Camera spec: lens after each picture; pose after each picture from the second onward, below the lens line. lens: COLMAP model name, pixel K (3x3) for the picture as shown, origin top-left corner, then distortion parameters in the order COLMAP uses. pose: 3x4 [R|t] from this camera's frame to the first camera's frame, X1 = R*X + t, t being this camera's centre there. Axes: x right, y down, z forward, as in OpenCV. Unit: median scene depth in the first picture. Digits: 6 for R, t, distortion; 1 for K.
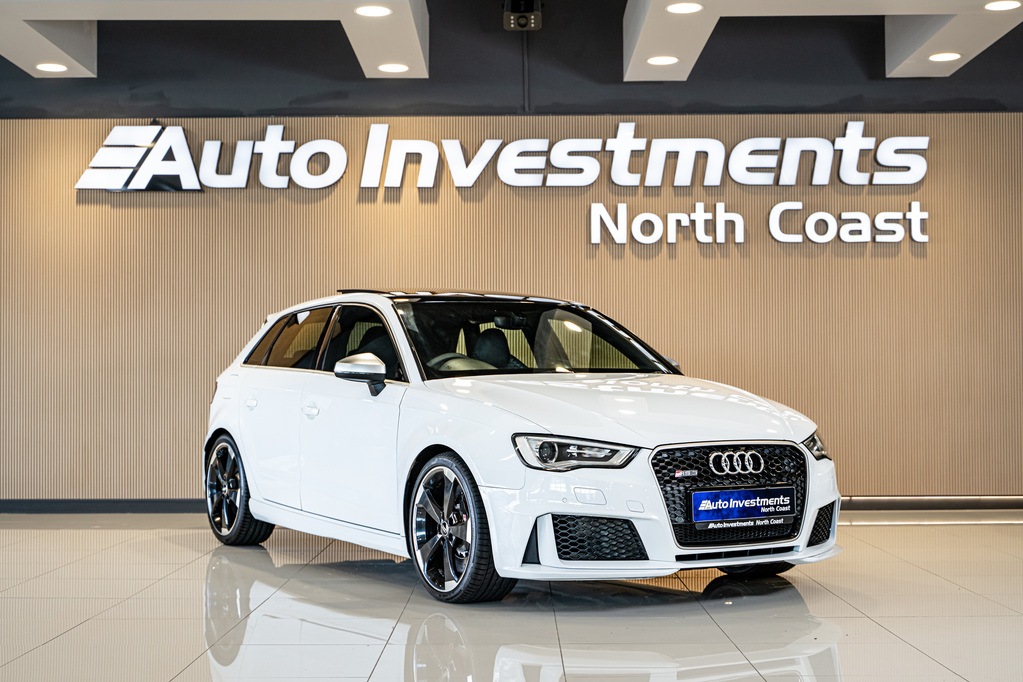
lens RADIAL K [[1541.6, 0, 511.5], [0, 1541.6, 341.0], [0, 0, 1]] dist [0.010005, 0.039688]
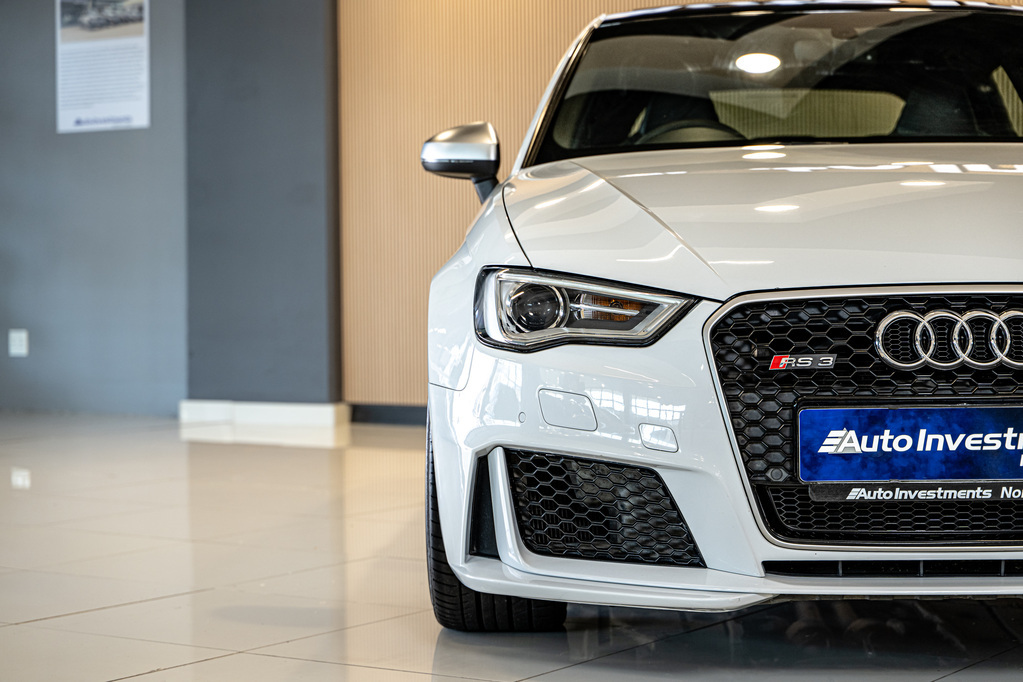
lens RADIAL K [[2170.8, 0, 511.5], [0, 2170.8, 341.0], [0, 0, 1]] dist [-0.018783, 0.185108]
pose [[0.831228, 0.013514, -0.555767, 0.335273], [0.021691, 0.998155, 0.056713, 0.042441], [0.555508, -0.059196, 0.829401, 0.444446]]
